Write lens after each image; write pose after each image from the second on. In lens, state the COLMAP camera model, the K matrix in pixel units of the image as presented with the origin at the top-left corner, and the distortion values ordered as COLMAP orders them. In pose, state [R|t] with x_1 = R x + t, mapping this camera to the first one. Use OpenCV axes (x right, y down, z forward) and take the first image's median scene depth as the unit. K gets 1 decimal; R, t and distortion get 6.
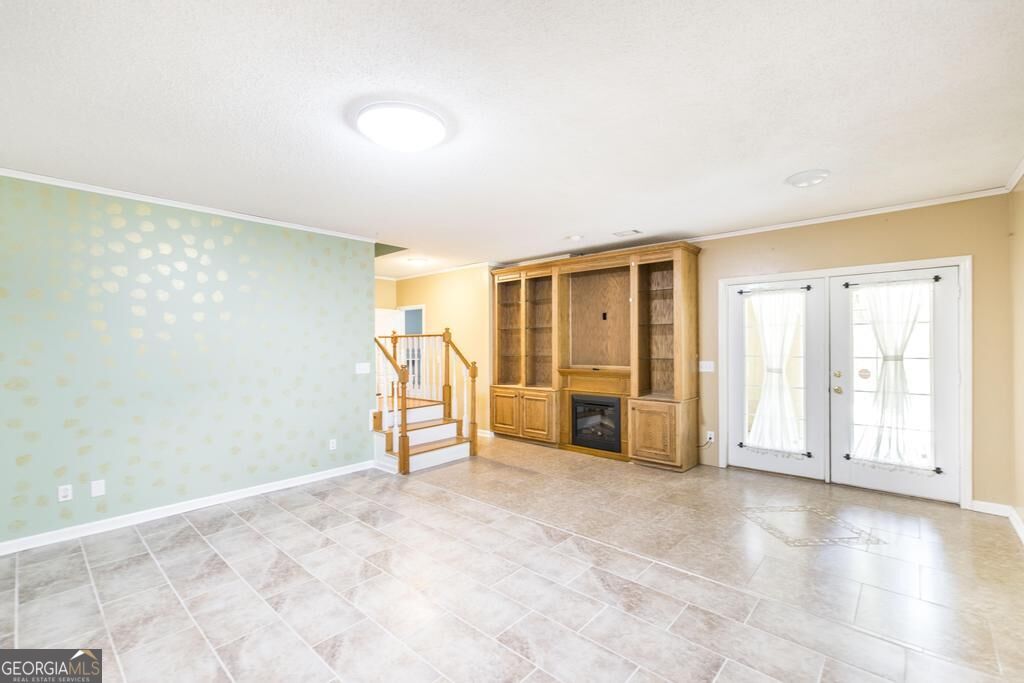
lens RADIAL K [[444.5, 0, 511.8], [0, 444.5, 340.2], [0, 0, 1]] dist [0.000172, 0.000006]
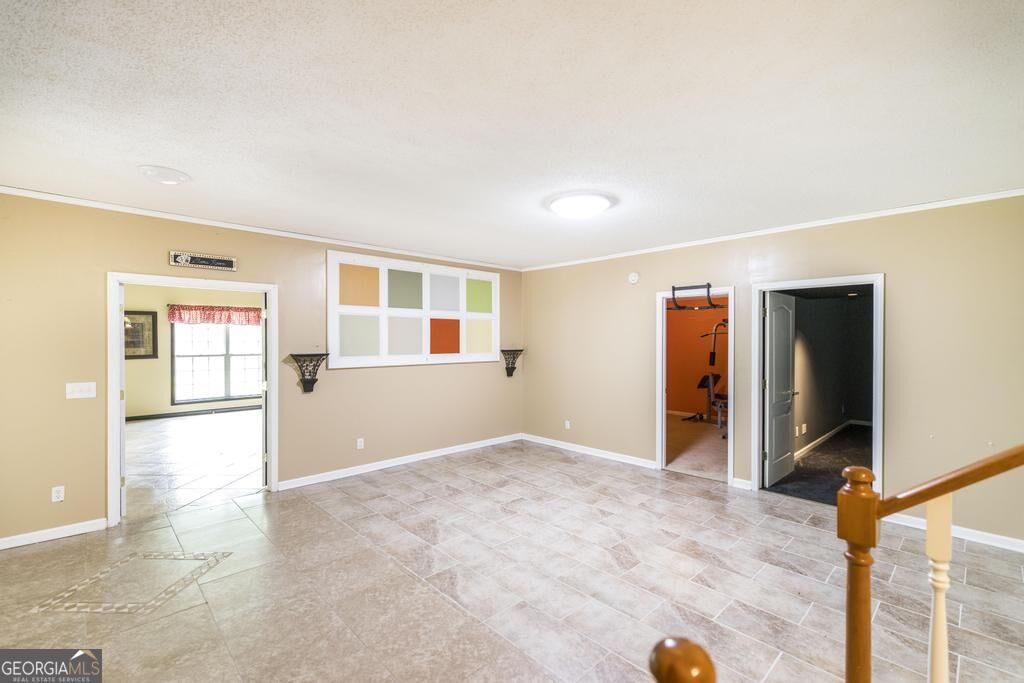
lens RADIAL K [[444.5, 0, 511.1], [0, 444.5, 344.5], [0, 0, 1]] dist [0.000172, 0.000006]
pose [[-0.997006, 0.003948, 0.077226, -0.113430], [0.004371, 0.999976, 0.005302, -0.028019], [-0.077204, 0.005623, -0.996999, 2.114419]]
